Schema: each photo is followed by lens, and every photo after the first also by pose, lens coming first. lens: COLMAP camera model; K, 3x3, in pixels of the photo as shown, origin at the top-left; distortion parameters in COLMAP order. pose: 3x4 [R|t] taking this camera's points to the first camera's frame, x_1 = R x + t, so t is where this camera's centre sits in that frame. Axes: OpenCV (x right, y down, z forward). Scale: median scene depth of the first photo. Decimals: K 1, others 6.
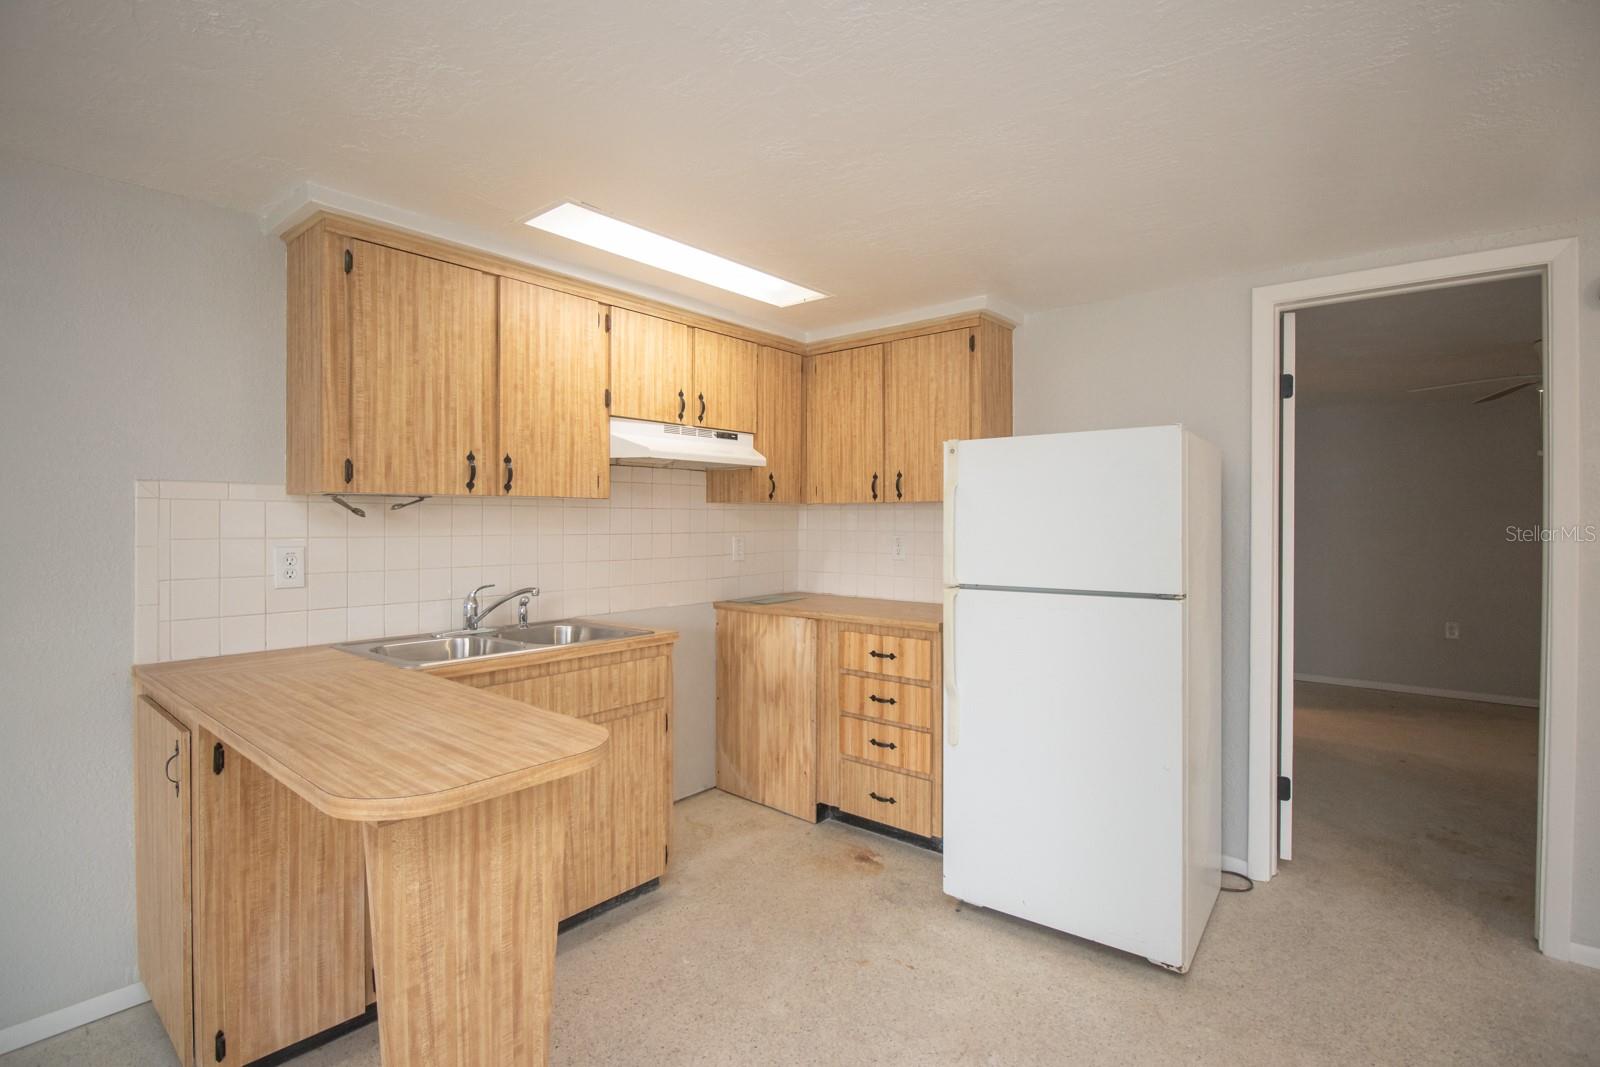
lens RADIAL K [[745.5, 0, 795.6], [0, 745.5, 521.3], [0, 0, 1]] dist [-0.001057, -0.012212]
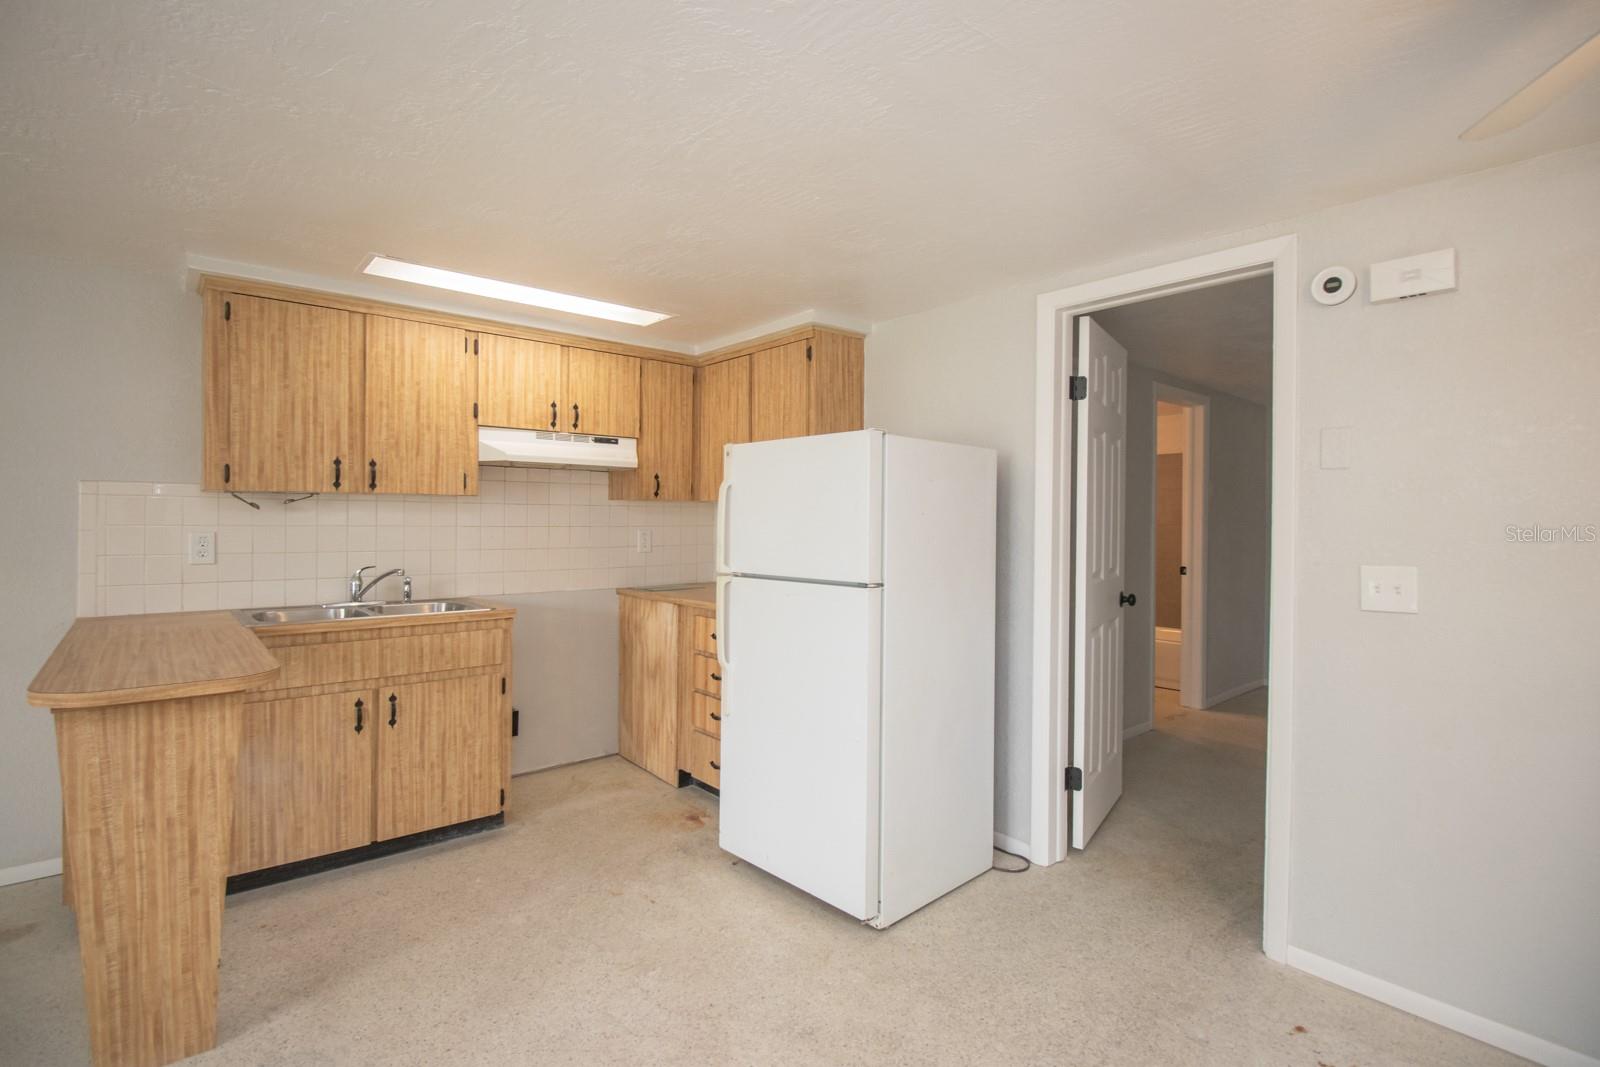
lens RADIAL K [[745.5, 0, 795.6], [0, 745.5, 521.3], [0, 0, 1]] dist [-0.001057, -0.012212]
pose [[0.986691, 0.007701, -0.162423, 0.446611], [-0.007601, 0.999970, 0.001236, 0.004886], [0.162428, 0.000015, 0.986720, -0.083252]]
